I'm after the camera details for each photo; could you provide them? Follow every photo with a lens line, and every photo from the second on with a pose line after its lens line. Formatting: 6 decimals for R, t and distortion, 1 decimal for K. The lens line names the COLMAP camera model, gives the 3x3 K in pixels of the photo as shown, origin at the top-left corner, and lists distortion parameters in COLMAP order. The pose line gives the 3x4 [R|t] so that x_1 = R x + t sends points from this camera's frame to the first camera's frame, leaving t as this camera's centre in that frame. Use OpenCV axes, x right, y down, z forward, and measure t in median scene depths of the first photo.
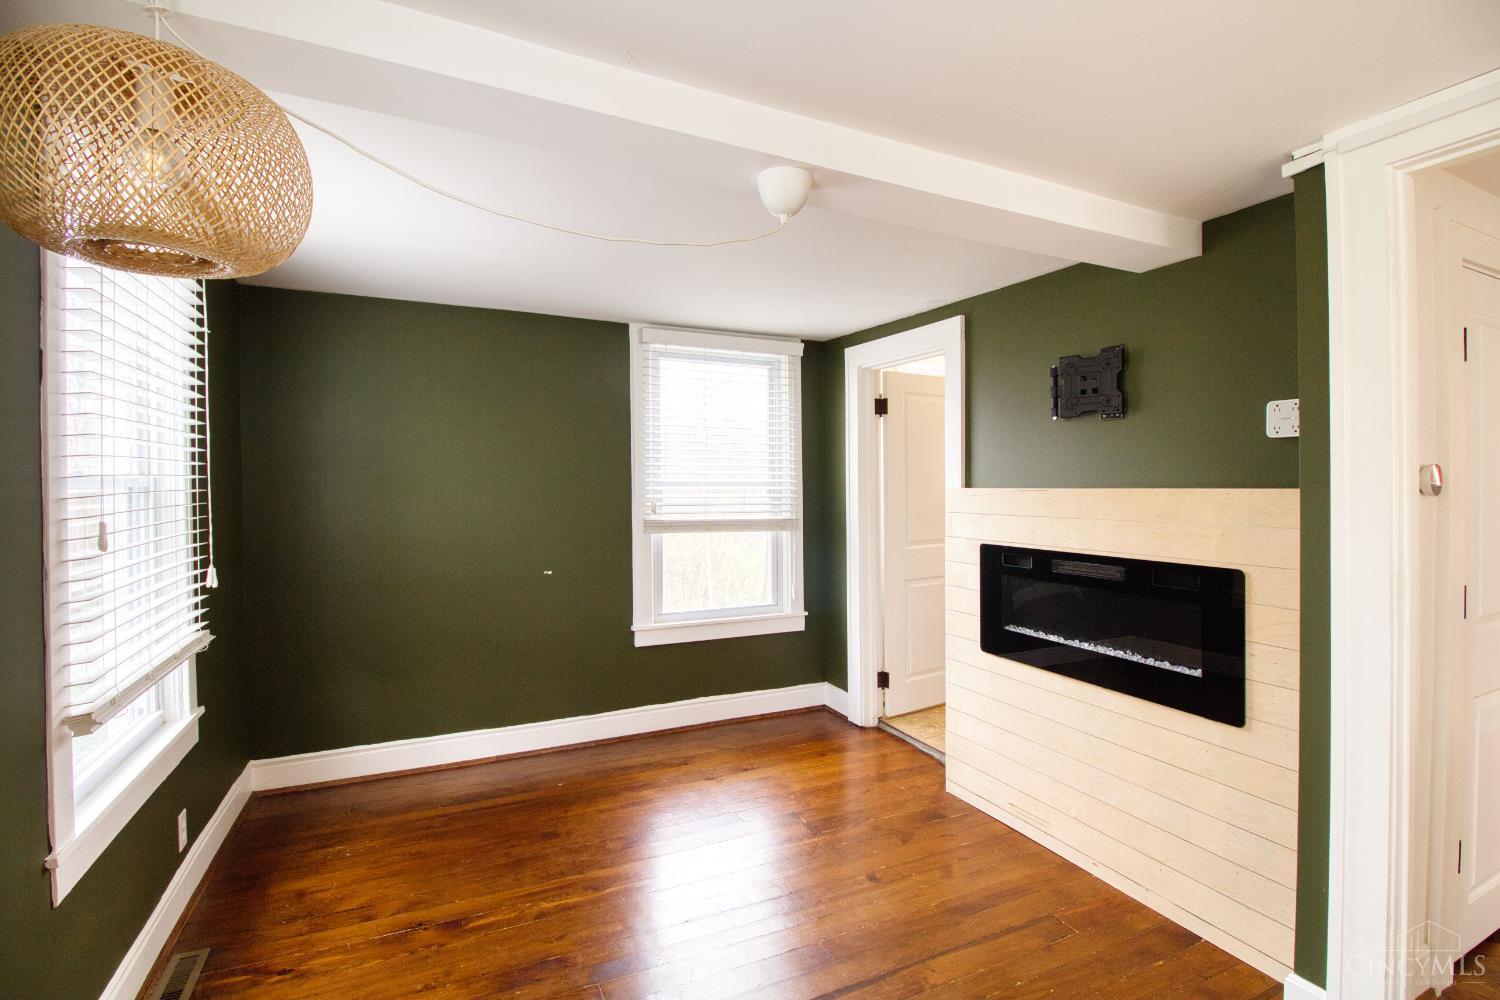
lens RADIAL K [[694.3, 0, 754.1], [0, 694.3, 489.7], [0, 0, 1]] dist [-0.003381, -0.016501]
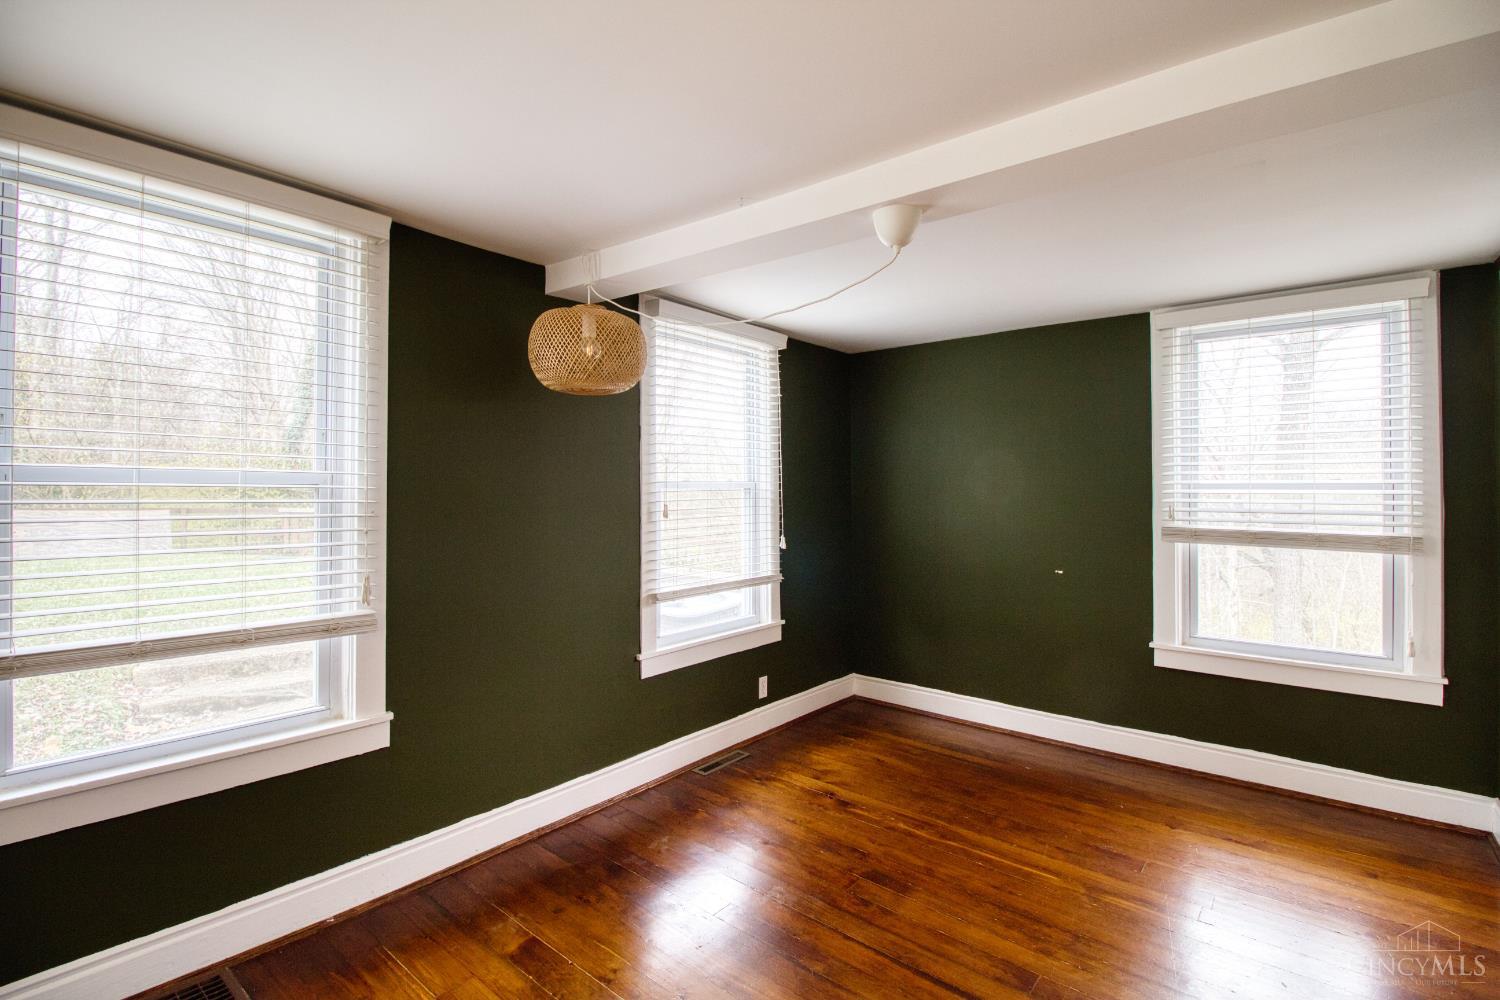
lens RADIAL K [[694.3, 0, 754.1], [0, 694.3, 489.7], [0, 0, 1]] dist [-0.003381, -0.016501]
pose [[0.411111, 0.001469, -0.911584, 0.468180], [-0.007965, 0.999966, -0.001981, 0.002030], [0.911551, 0.008076, 0.411109, 0.157287]]
